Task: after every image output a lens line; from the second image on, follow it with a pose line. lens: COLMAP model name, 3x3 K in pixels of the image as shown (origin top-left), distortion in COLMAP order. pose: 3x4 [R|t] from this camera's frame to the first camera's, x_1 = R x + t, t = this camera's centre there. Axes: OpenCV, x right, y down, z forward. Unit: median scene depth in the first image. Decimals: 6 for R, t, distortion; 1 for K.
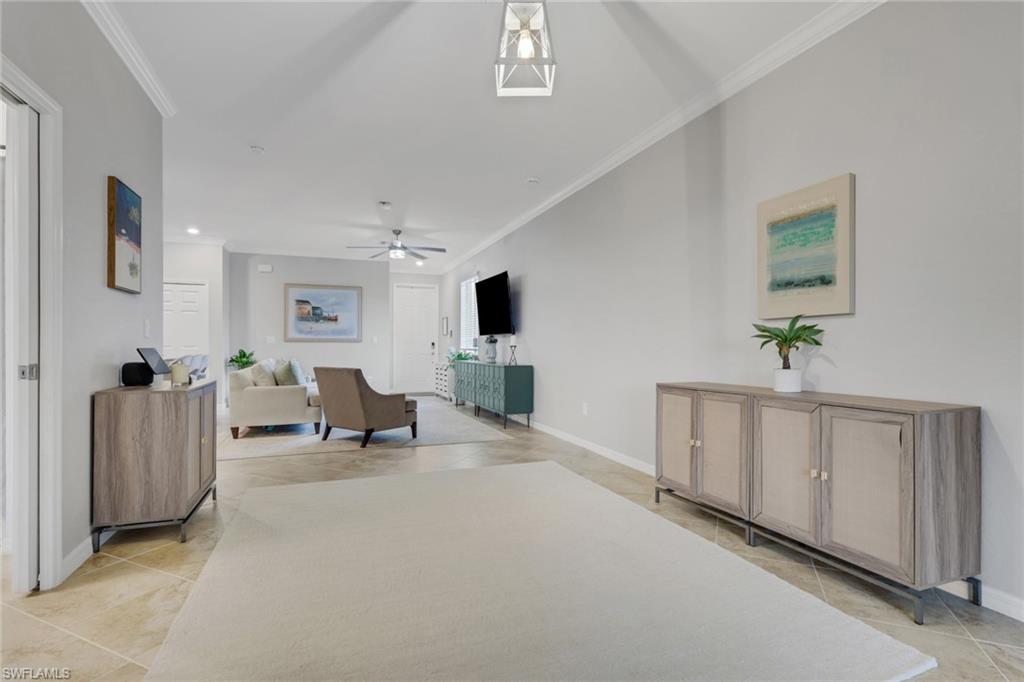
lens RADIAL K [[491.6, 0, 510.3], [0, 491.6, 344.3], [0, 0, 1]] dist [-0.003216, -0.000196]
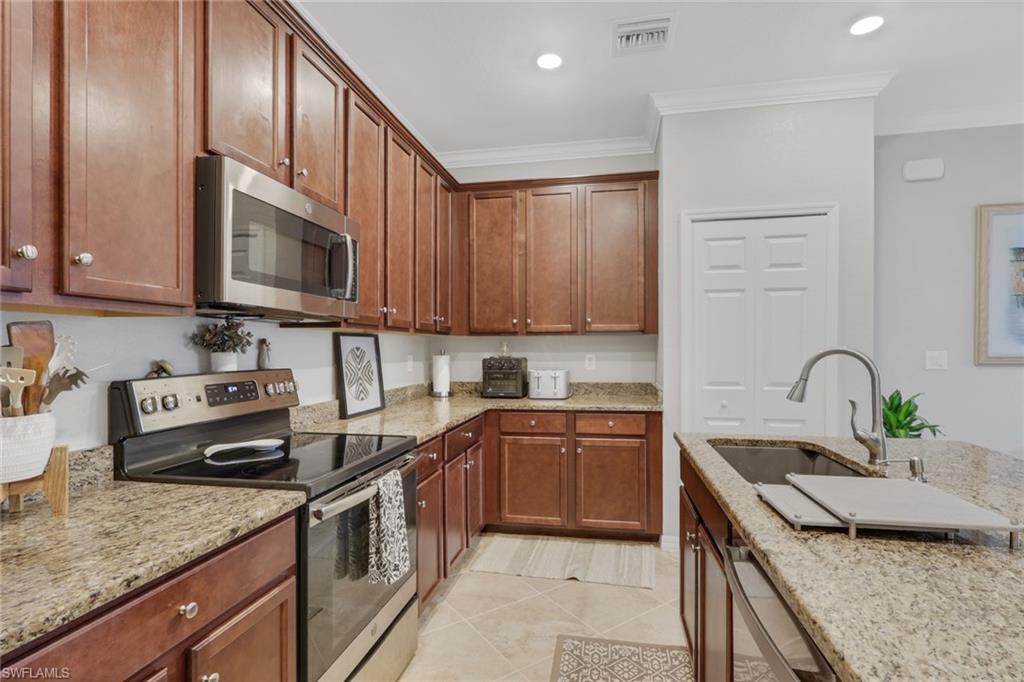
lens RADIAL K [[497.4, 0, 516.4], [0, 497.4, 349.2], [0, 0, 1]] dist [0.001165, 0.000937]
pose [[0.853659, -0.005212, -0.520807, -0.553377], [0.008653, 0.999954, 0.004175, -0.022137], [0.520761, -0.008071, 0.853664, 0.503046]]
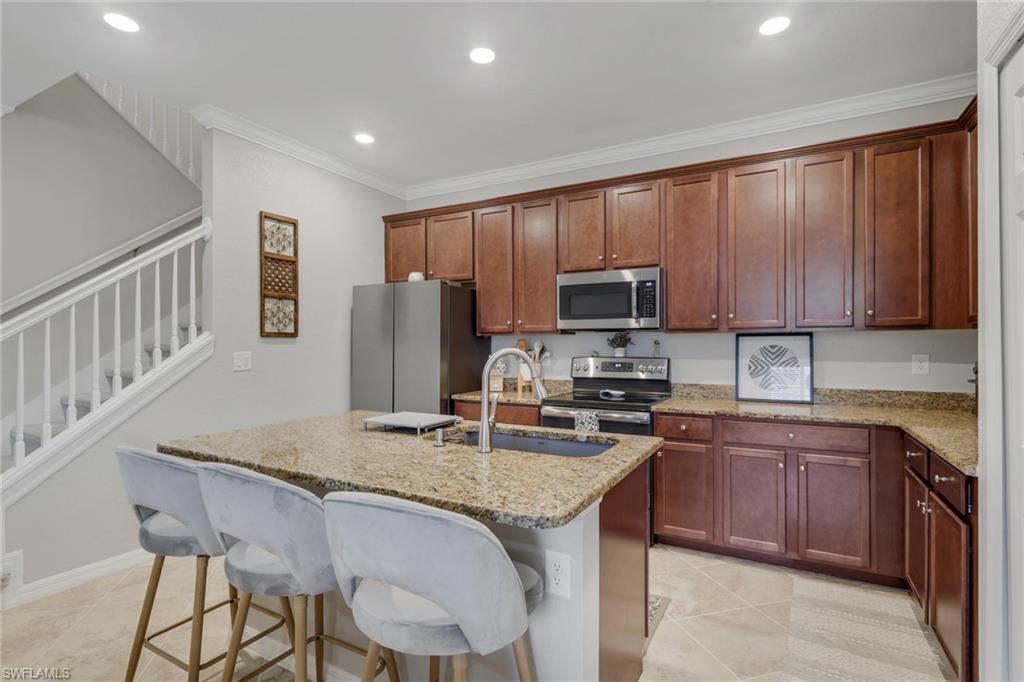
lens RADIAL K [[491.6, 0, 510.3], [0, 491.6, 344.3], [0, 0, 1]] dist [-0.003216, -0.000196]
pose [[-0.762204, -0.003197, -0.647330, -0.416466], [0.001090, 0.999980, -0.006222, -0.021545], [0.647337, -0.005448, -0.762185, 0.872898]]
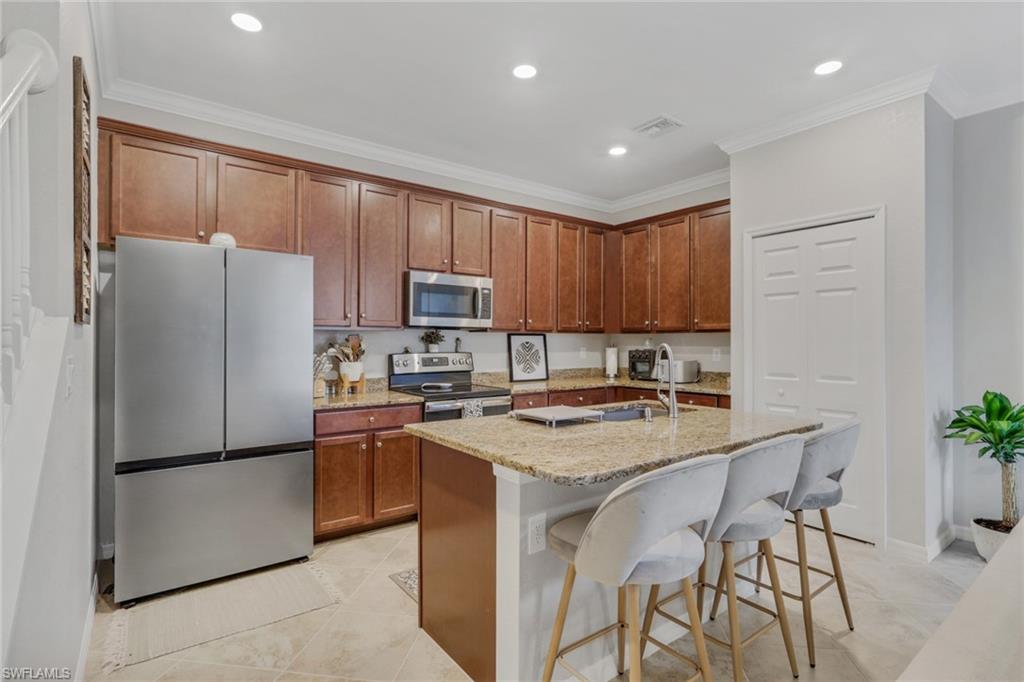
lens RADIAL K [[497.6, 0, 509.2], [0, 497.6, 341.0], [0, 0, 1]] dist [-0.002041, -0.000784]
pose [[0.280842, -0.004558, -0.959743, -0.294959], [0.003877, 0.999986, -0.003615, -0.021966], [0.959746, -0.002706, 0.280856, 0.551040]]
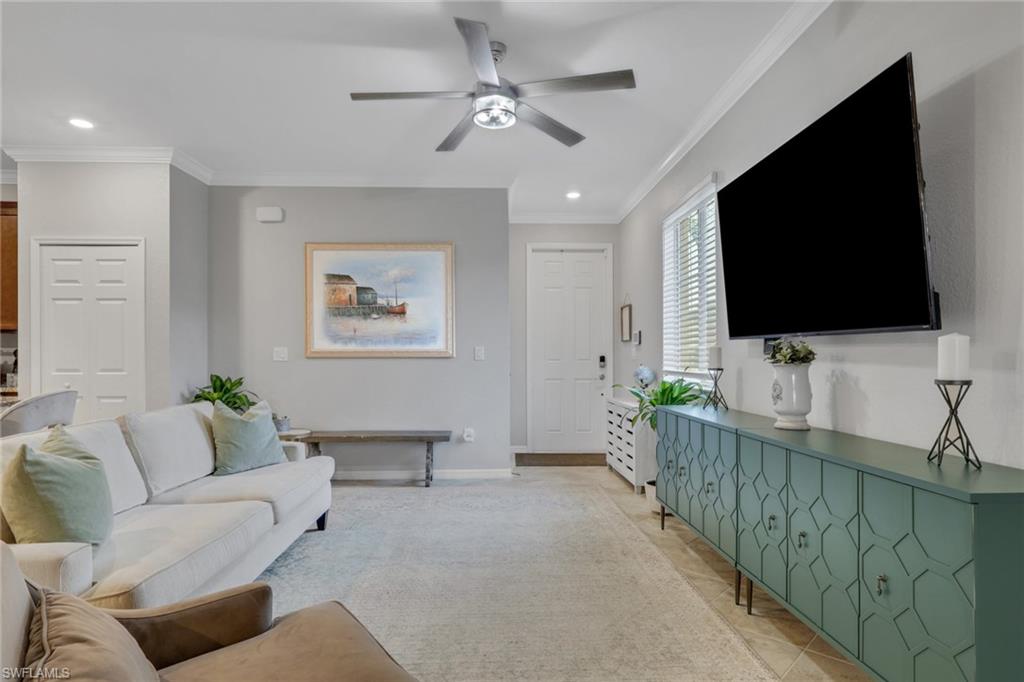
lens RADIAL K [[564.3, 0, 514.5], [0, 564.3, 353.1], [0, 0, 1]] dist [0.003858, 0.000667]
pose [[0.949786, -0.007835, -0.312801, -0.074514], [0.007448, 0.999969, -0.002432, -0.007275], [0.312810, -0.000020, 0.949816, 0.511709]]
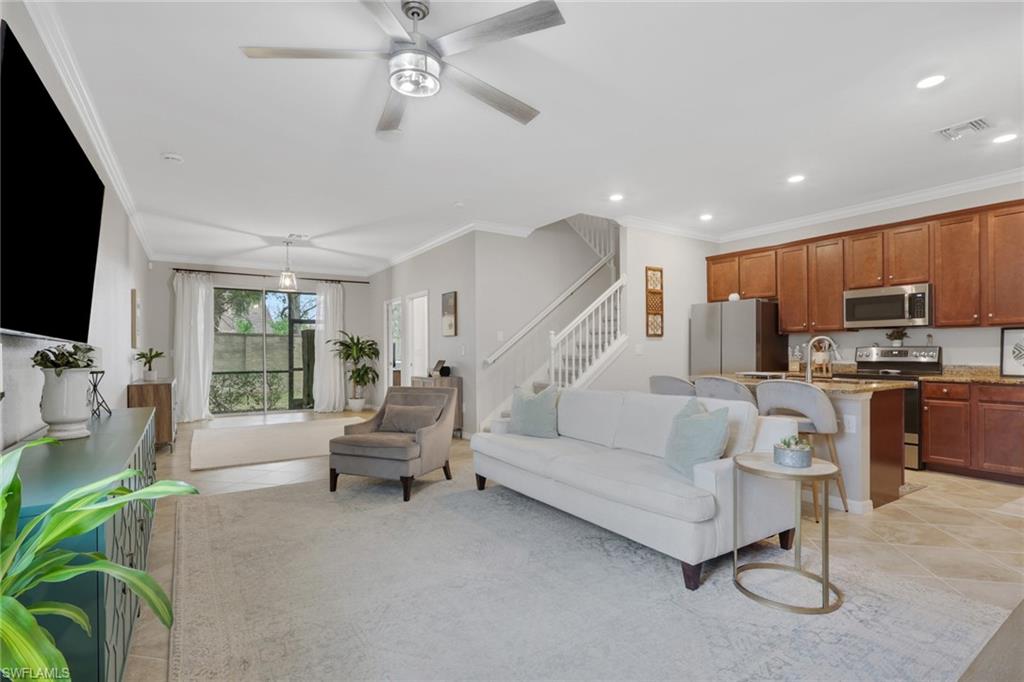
lens RADIAL K [[490.2, 0, 515.5], [0, 490.2, 351.2], [0, 0, 1]] dist [-0.003800, -0.000206]
pose [[-0.975599, 0.003654, -0.219530, -0.184688], [0.004520, 0.999984, -0.003443, -0.007852], [0.219514, -0.004351, -0.975600, 1.084799]]
